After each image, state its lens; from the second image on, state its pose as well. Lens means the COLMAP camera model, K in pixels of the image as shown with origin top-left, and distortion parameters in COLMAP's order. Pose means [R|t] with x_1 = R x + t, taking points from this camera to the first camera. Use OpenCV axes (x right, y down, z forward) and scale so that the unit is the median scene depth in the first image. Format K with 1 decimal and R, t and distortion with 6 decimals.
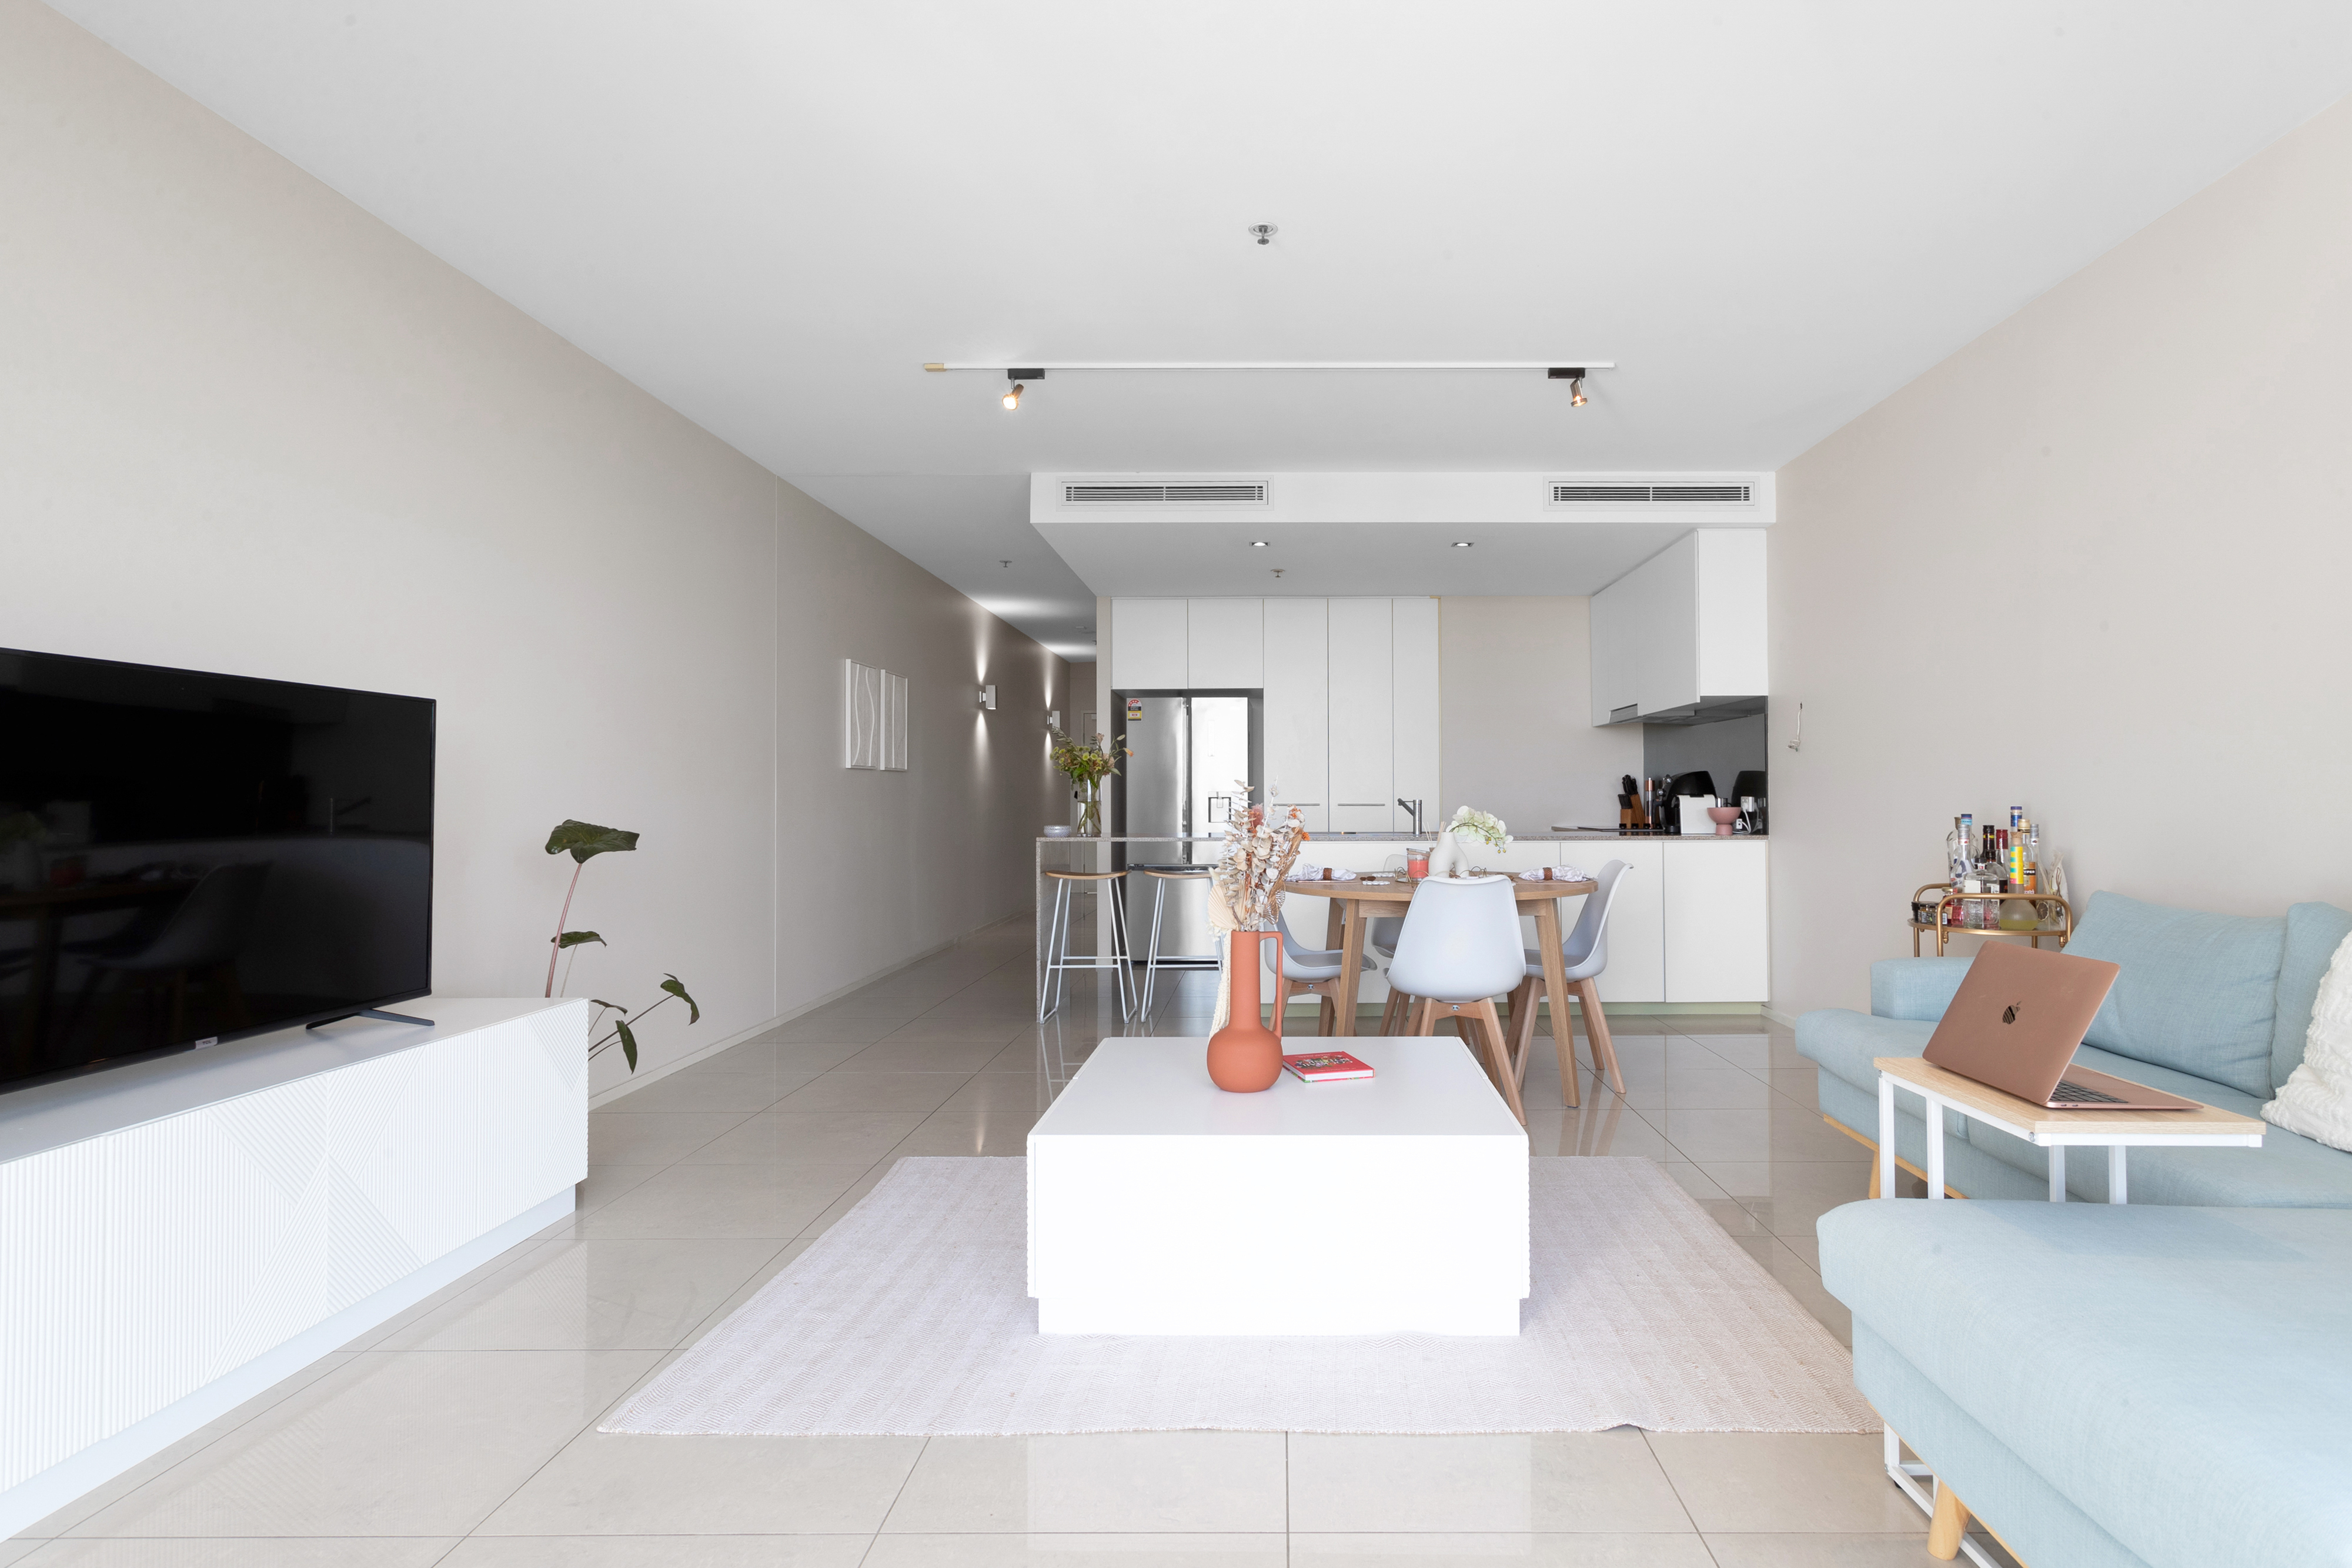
lens RADIAL K [[1156.0, 0, 1340.0], [0, 1156.0, 780.5], [0, 0, 1]] dist [0.002808, 0.000144]
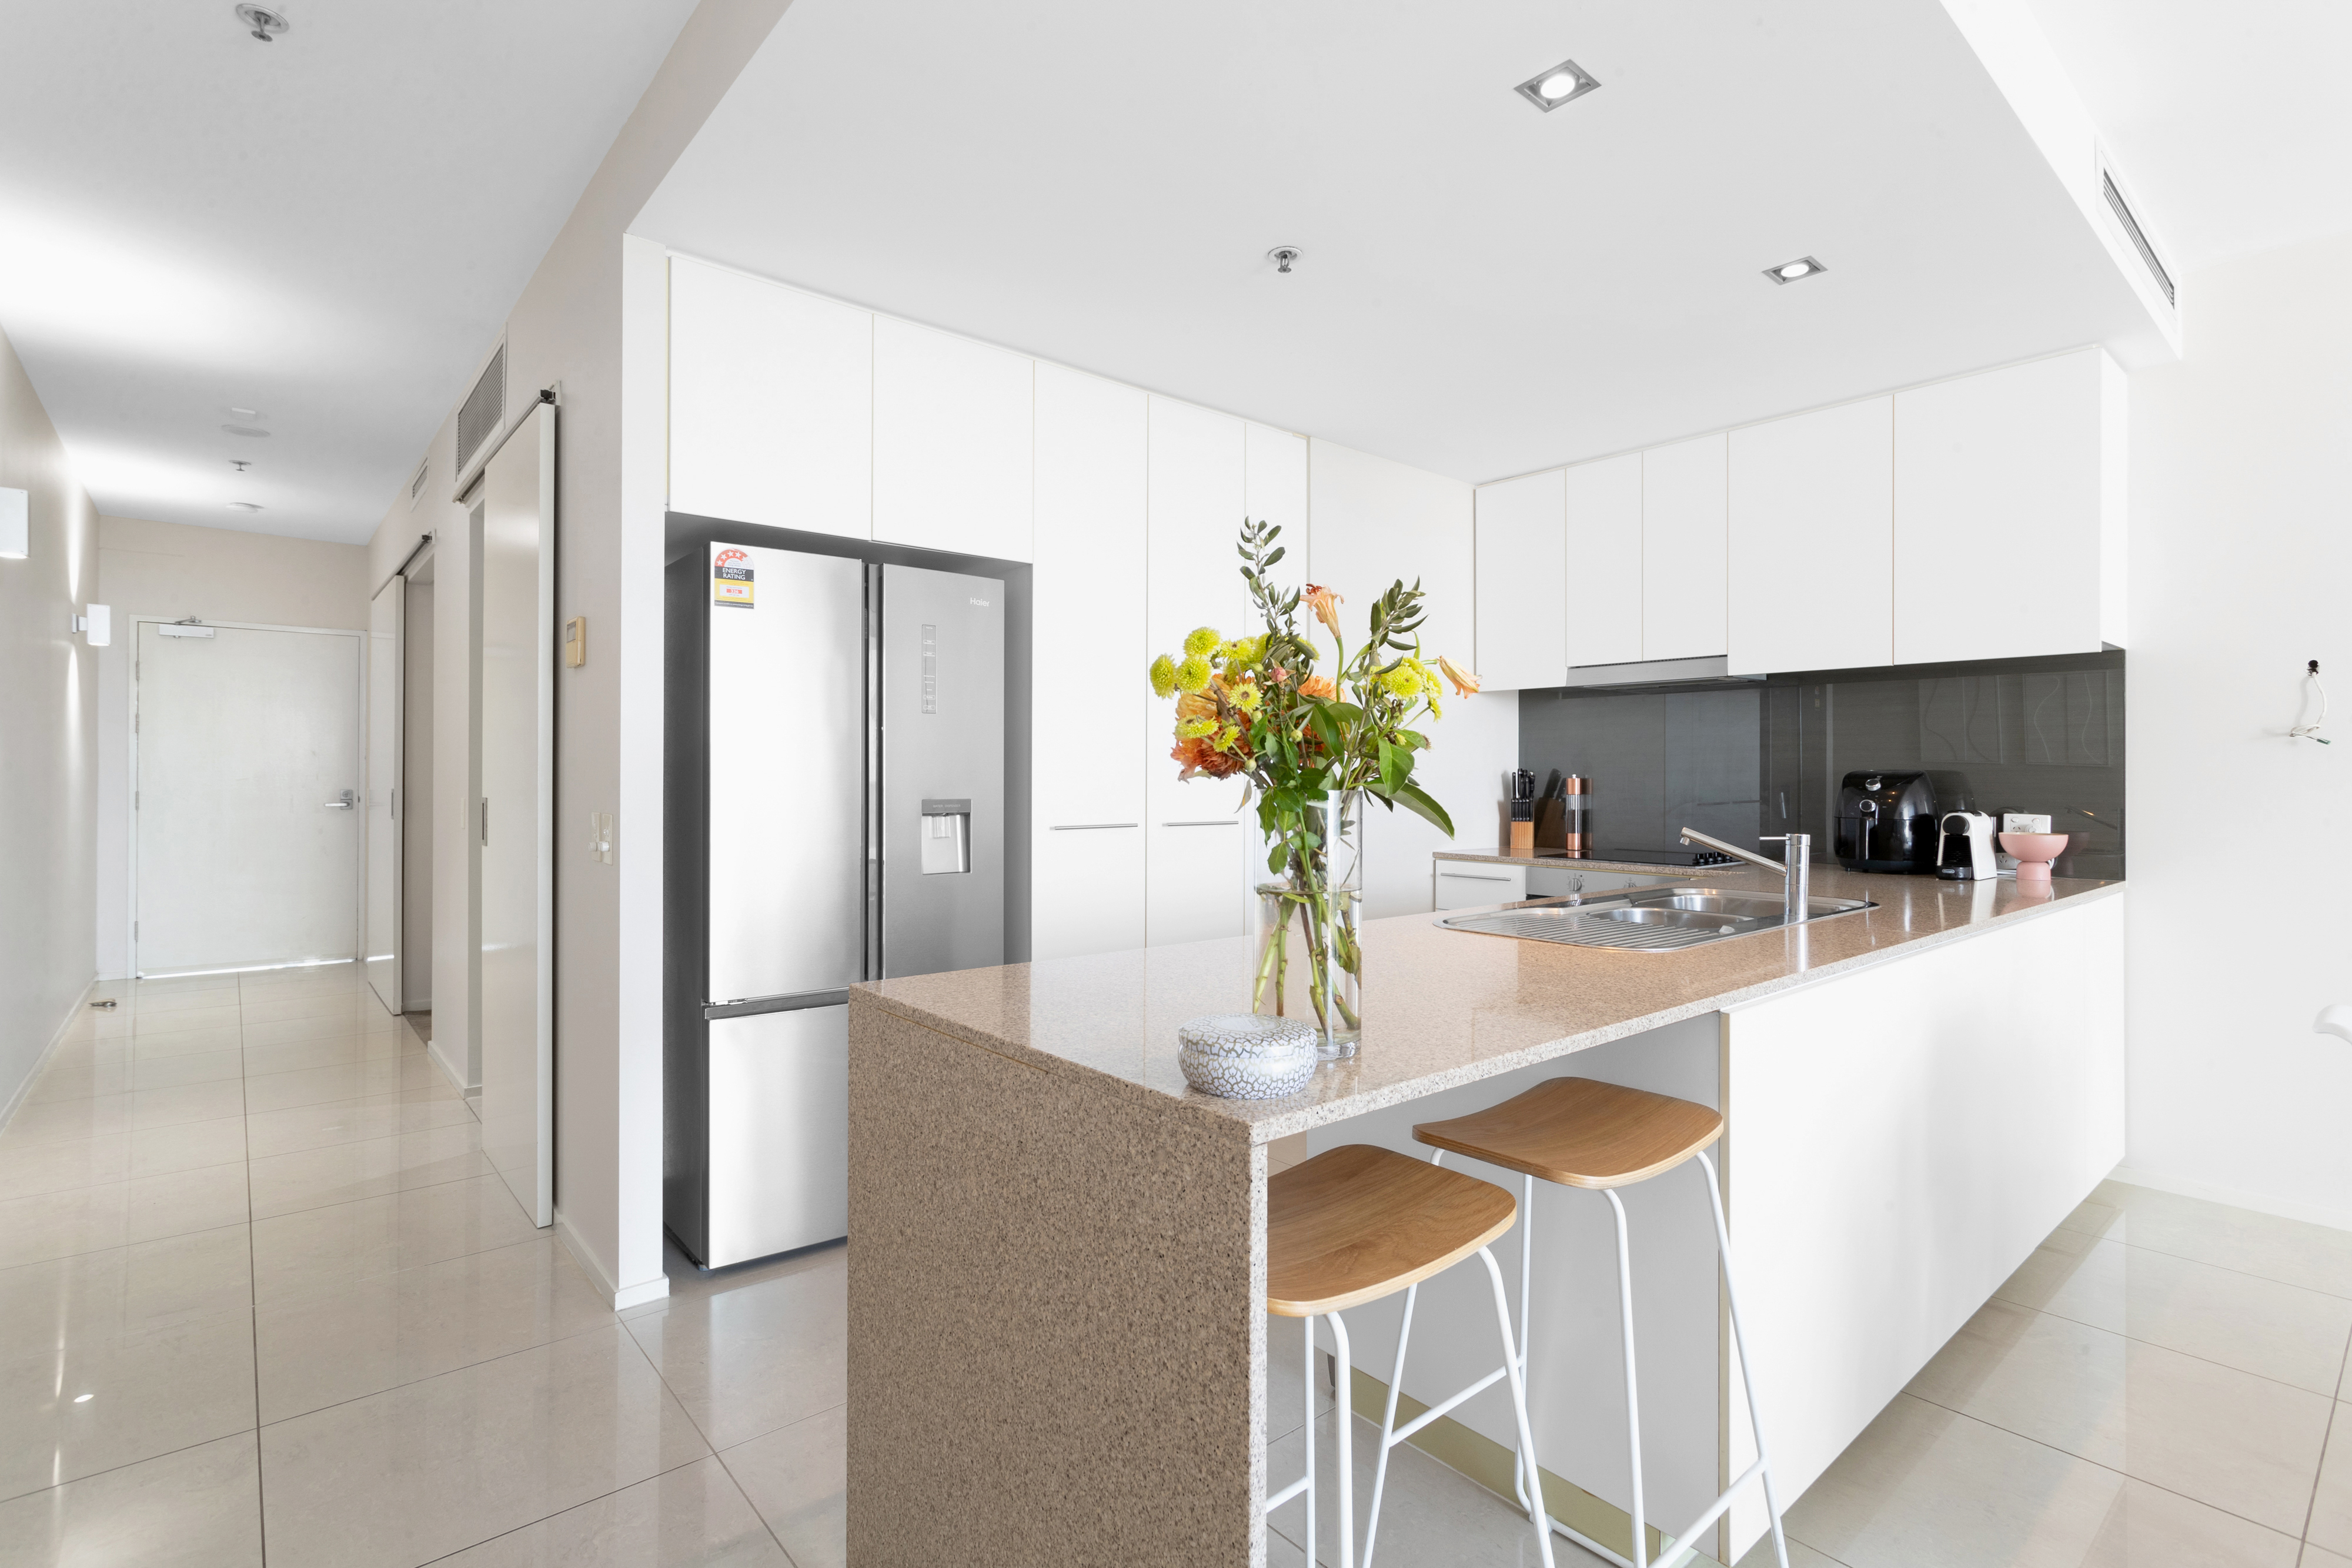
lens RADIAL K [[1077.0, 0, 1186.1], [0, 1077.0, 780.1], [0, 0, 1]] dist [0.000513, 0.000661]
pose [[0.785975, 0.002124, 0.618255, -0.350774], [-0.014737, 0.999774, 0.015300, -0.006232], [-0.618083, -0.021137, 0.785829, 0.824651]]
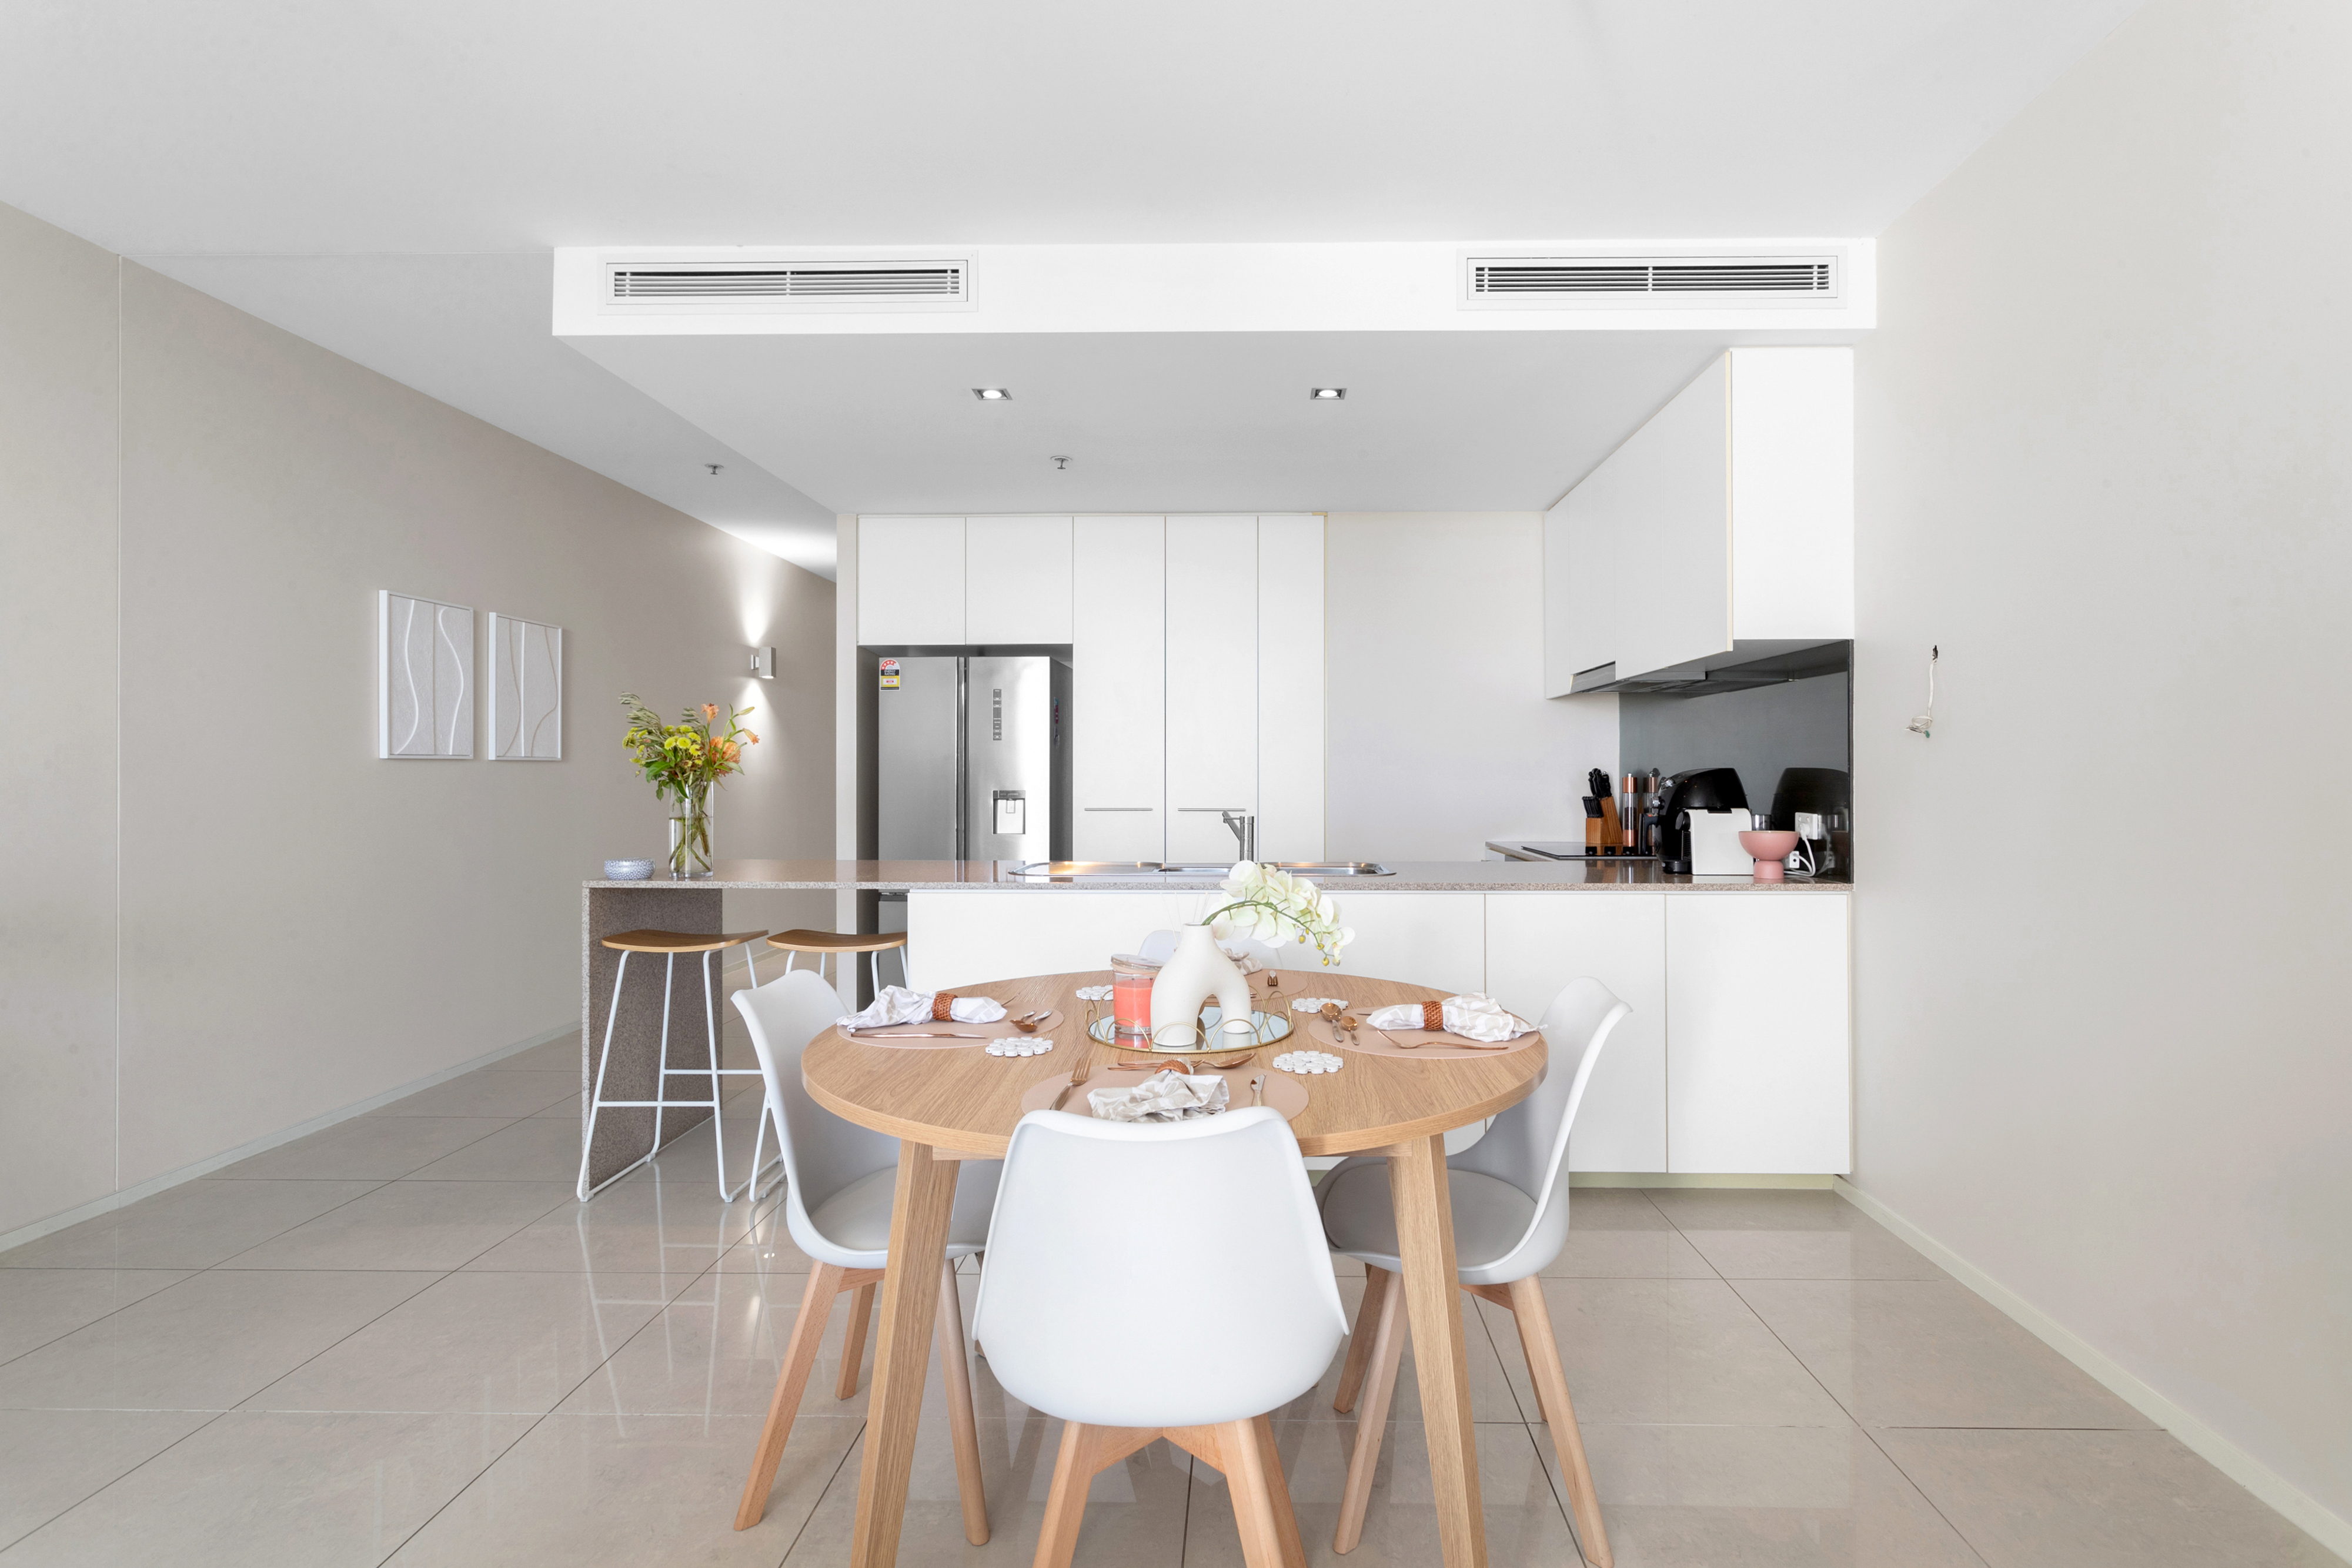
lens RADIAL K [[1116.2, 0, 1254.6], [0, 1116.2, 779.0], [0, 0, 1]] dist [0.012495, 0.000341]
pose [[0.999002, 0.003102, -0.044562, 0.096004], [-0.002297, 0.999833, 0.018114, -0.013075], [0.044611, -0.017994, 0.998842, 0.417782]]
